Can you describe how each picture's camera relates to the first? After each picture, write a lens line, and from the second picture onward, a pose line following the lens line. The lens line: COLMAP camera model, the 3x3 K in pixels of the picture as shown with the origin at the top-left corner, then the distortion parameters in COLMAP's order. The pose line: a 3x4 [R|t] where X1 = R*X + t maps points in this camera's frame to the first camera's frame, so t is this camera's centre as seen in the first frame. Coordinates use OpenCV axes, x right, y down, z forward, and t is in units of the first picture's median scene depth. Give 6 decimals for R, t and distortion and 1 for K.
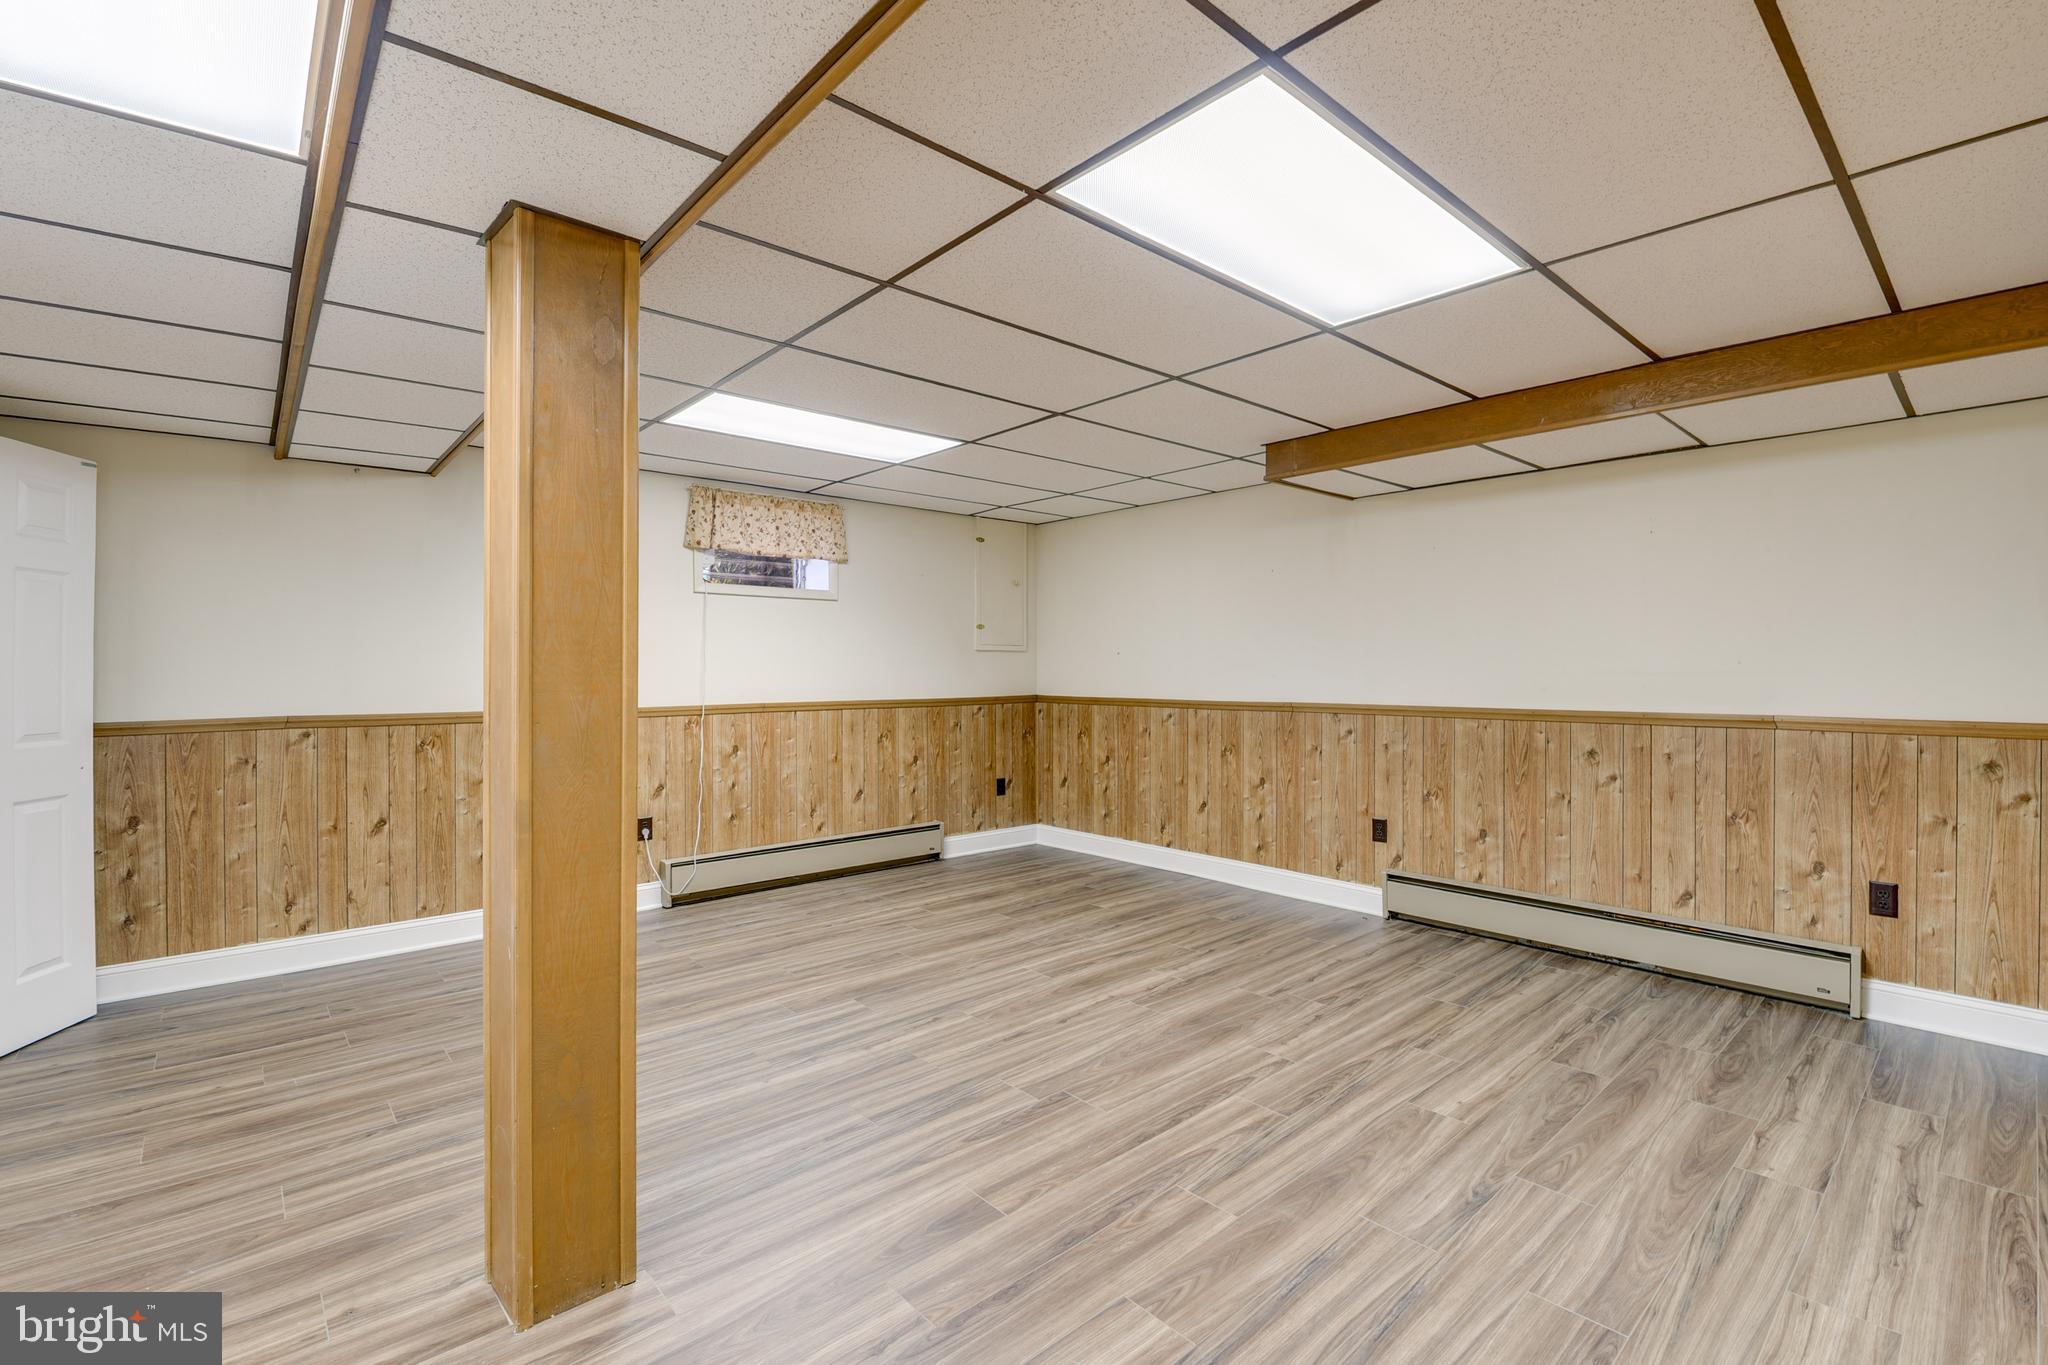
lens RADIAL K [[899.7, 0, 1026.6], [0, 899.7, 675.6], [0, 0, 1]] dist [0.000368, 0.000007]
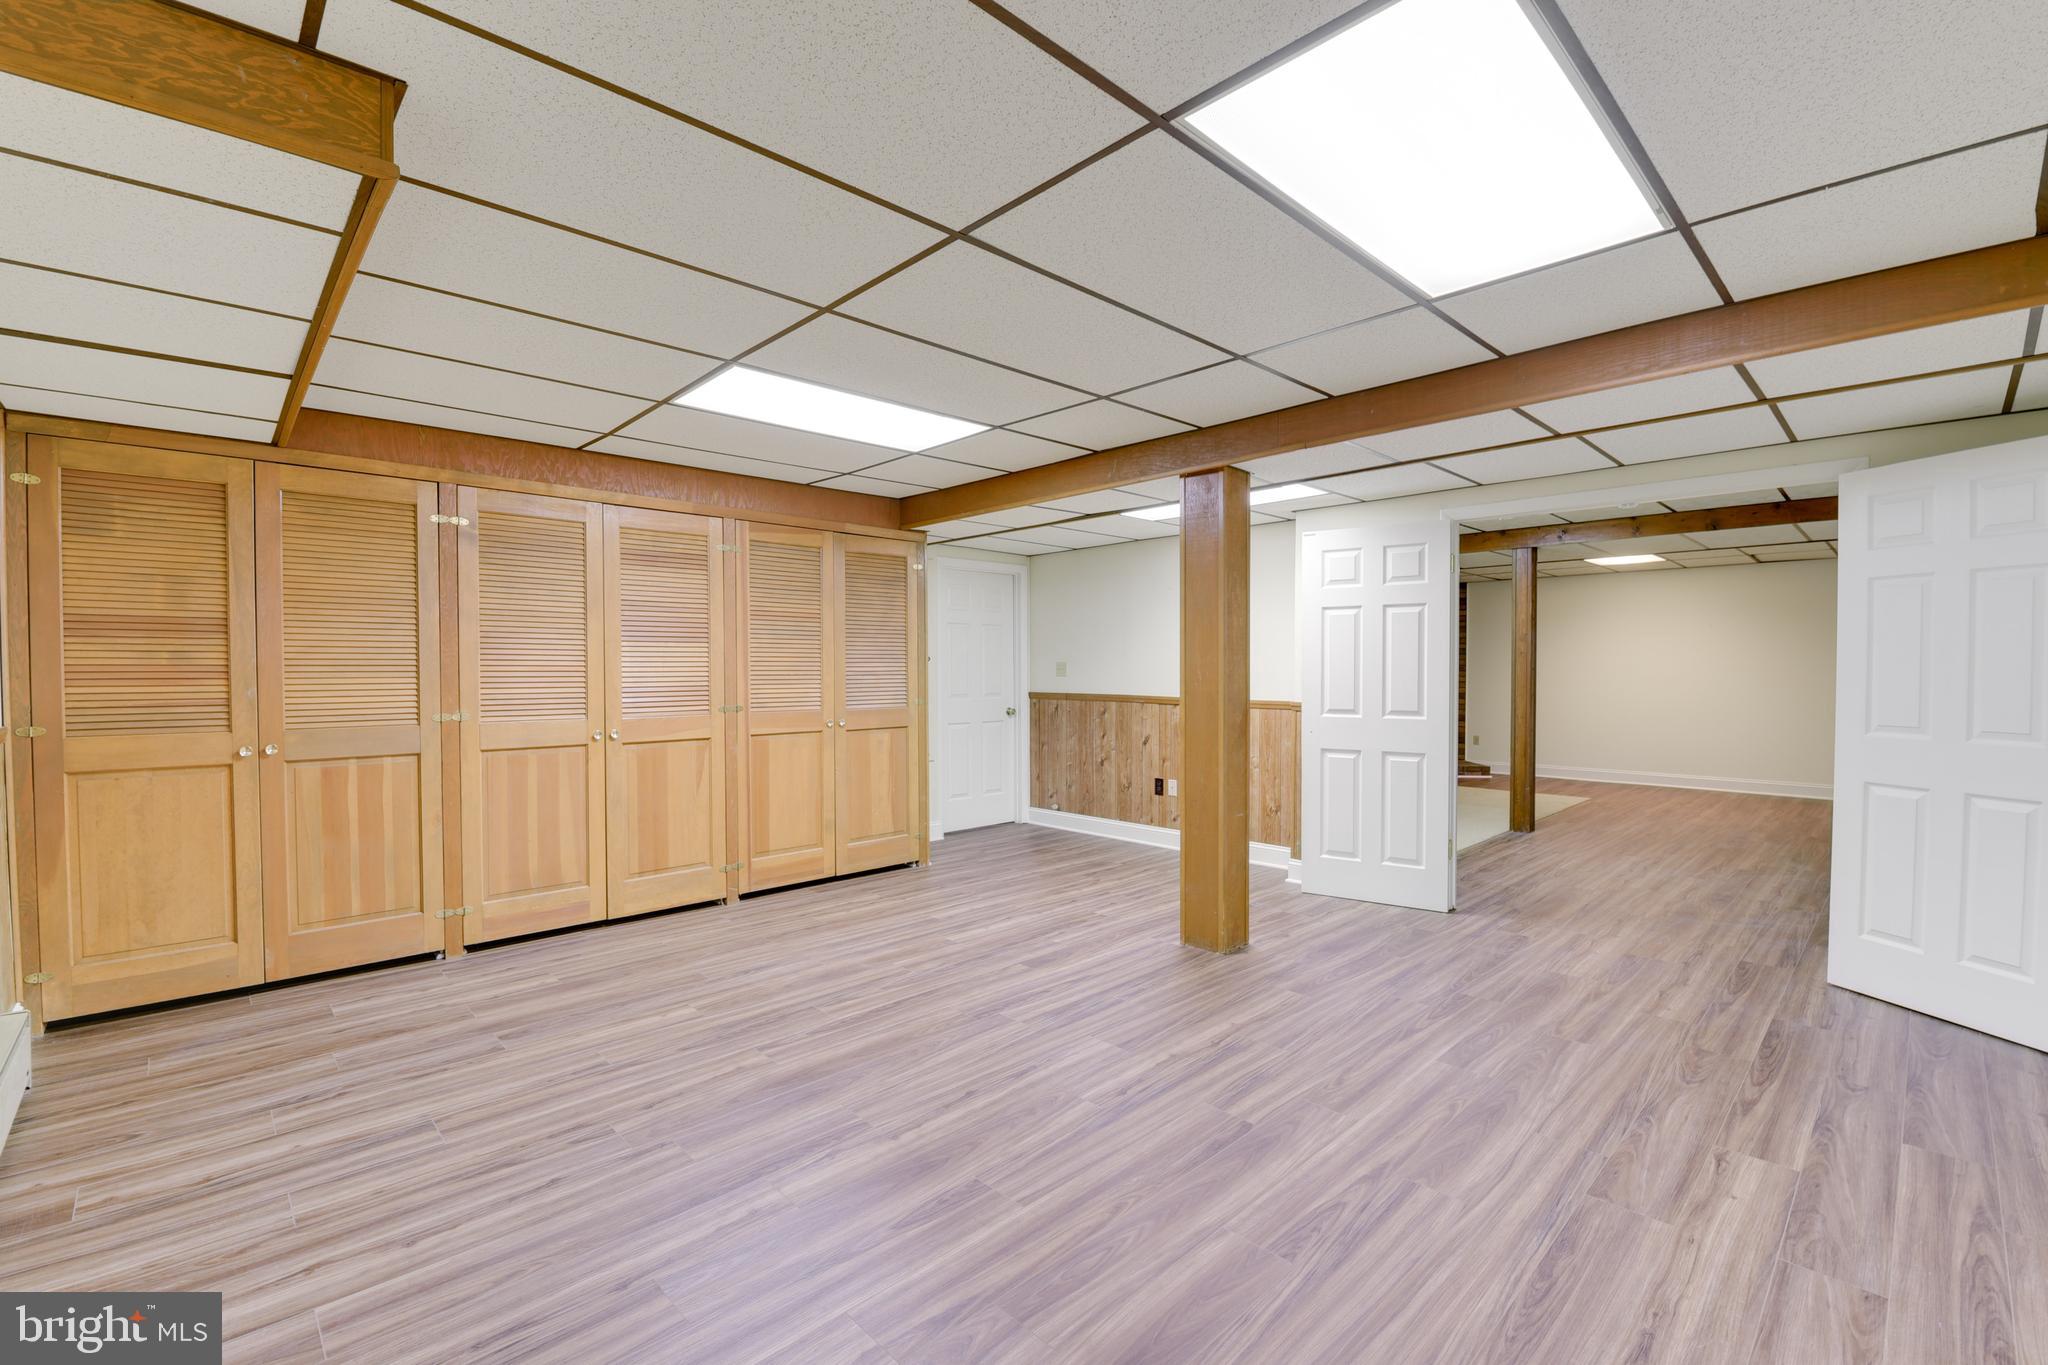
lens RADIAL K [[893.4, 0, 1023.5], [0, 893.4, 682.1], [0, 0, 1]] dist [-0.005625, -0.000589]
pose [[-0.999189, 0.003293, -0.040120, 0.025167], [0.002326, 0.999706, 0.024136, -0.018787], [0.040188, 0.024024, -0.998903, 2.031884]]
